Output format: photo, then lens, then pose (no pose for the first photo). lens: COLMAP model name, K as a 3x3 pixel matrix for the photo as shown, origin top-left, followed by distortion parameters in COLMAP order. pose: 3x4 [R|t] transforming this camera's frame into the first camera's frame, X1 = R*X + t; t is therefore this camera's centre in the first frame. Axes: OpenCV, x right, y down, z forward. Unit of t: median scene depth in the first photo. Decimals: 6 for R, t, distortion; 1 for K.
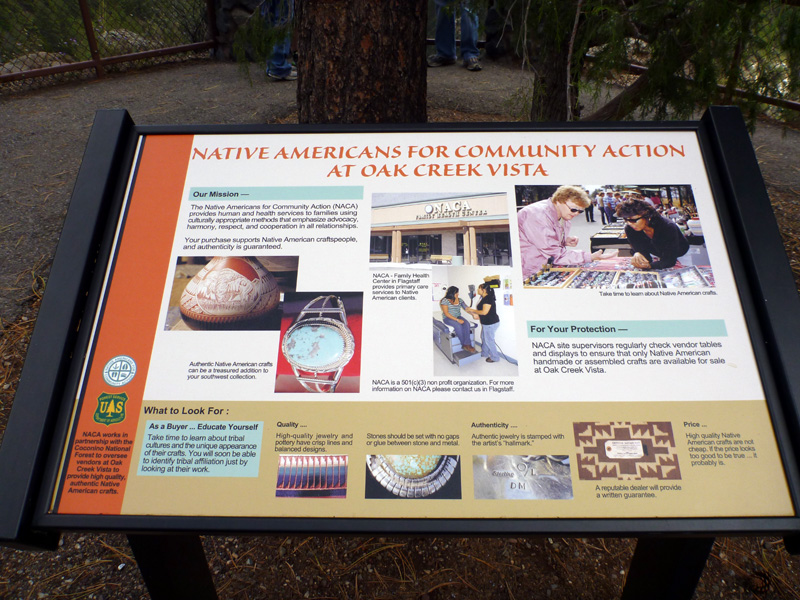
lens RADIAL K [[652.1, 0, 398.7], [0, 652.1, 296.3], [0, 0, 1]] dist [-0.042311, 0.015591]
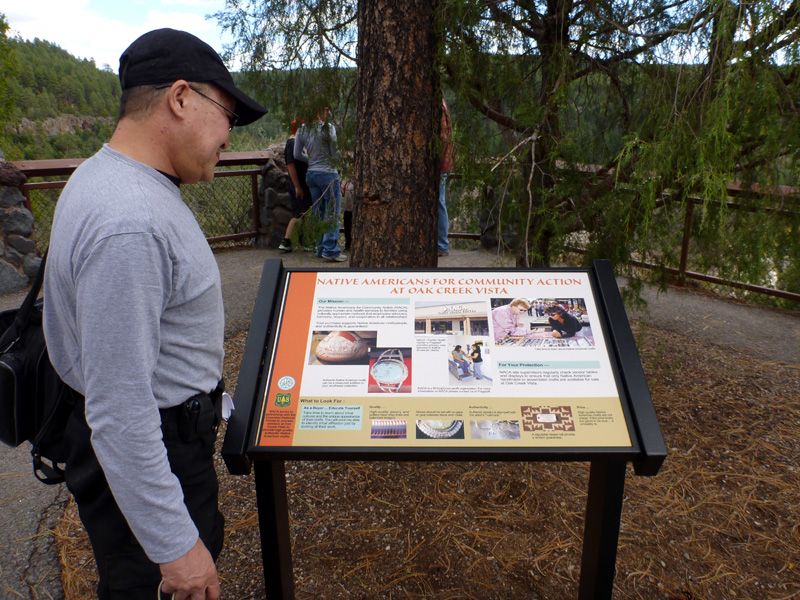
lens RADIAL K [[652.1, 0, 401.6], [0, 652.1, 300.4], [0, 0, 1]] dist [-0.042311, 0.015591]
pose [[0.999959, 0.009029, 0.000276, -0.084324], [-0.008608, 0.961654, -0.274132, 0.378137], [-0.002740, 0.274119, 0.961692, -0.865930]]
